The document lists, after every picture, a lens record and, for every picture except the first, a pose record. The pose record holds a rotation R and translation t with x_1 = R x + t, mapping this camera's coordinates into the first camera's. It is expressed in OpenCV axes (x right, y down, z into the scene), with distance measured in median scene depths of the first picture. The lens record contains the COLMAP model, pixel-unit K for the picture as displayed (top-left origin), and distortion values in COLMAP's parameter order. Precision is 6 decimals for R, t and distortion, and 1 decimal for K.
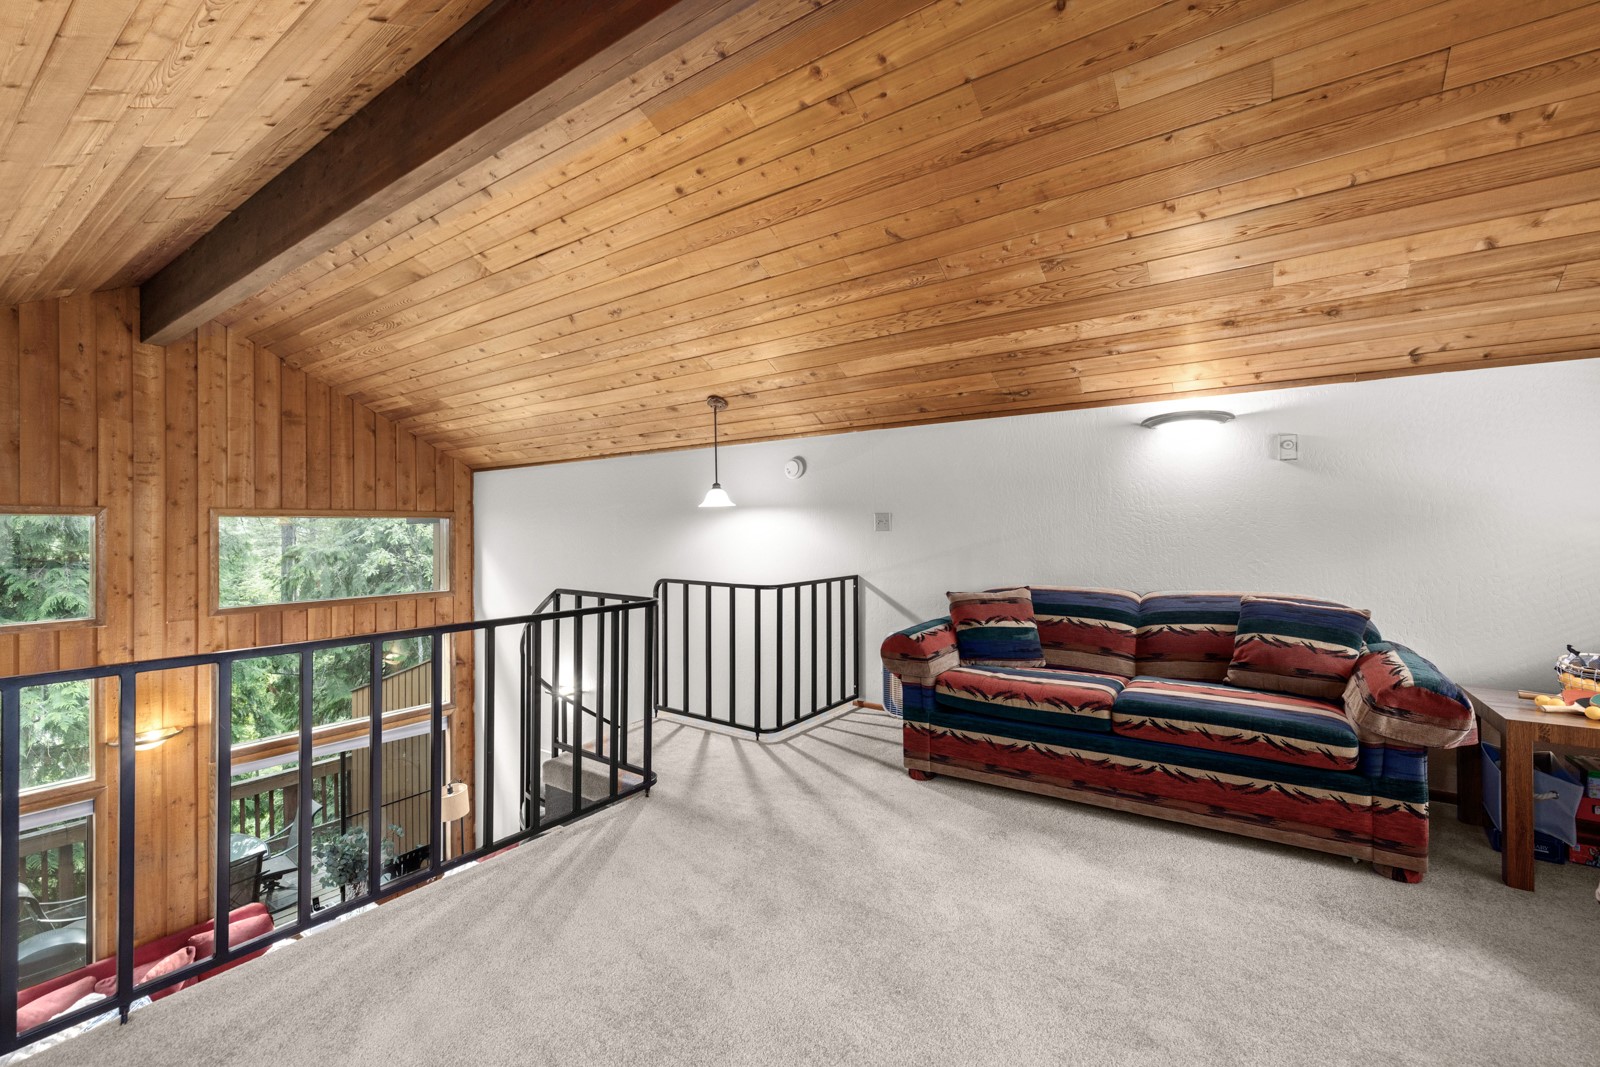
lens RADIAL K [[667.6, 0, 803.3], [0, 667.6, 529.0], [0, 0, 1]] dist [0.002164, 0.000324]
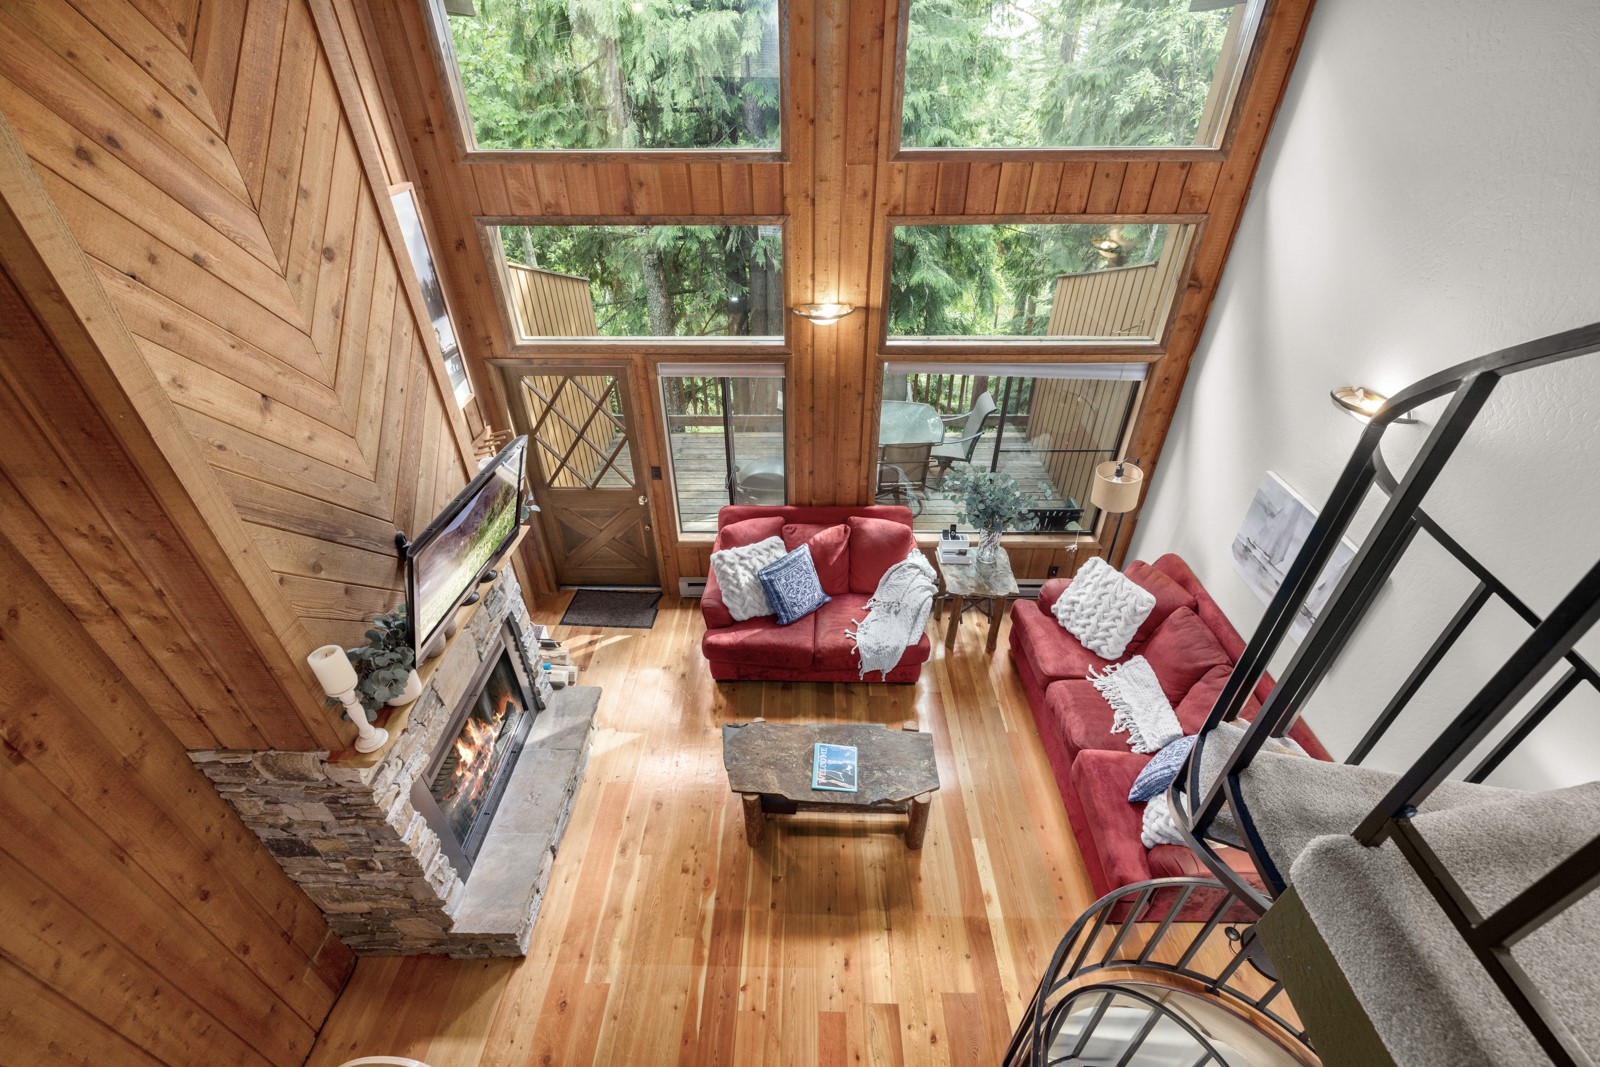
lens RADIAL K [[667.6, 0, 803.3], [0, 667.6, 529.0], [0, 0, 1]] dist [0.002164, 0.000324]
pose [[0.554125, 0.480338, -0.679869, -0.248195], [0.001004, 0.816338, 0.577573, 0.036765], [0.832433, -0.320730, 0.451871, 0.464618]]
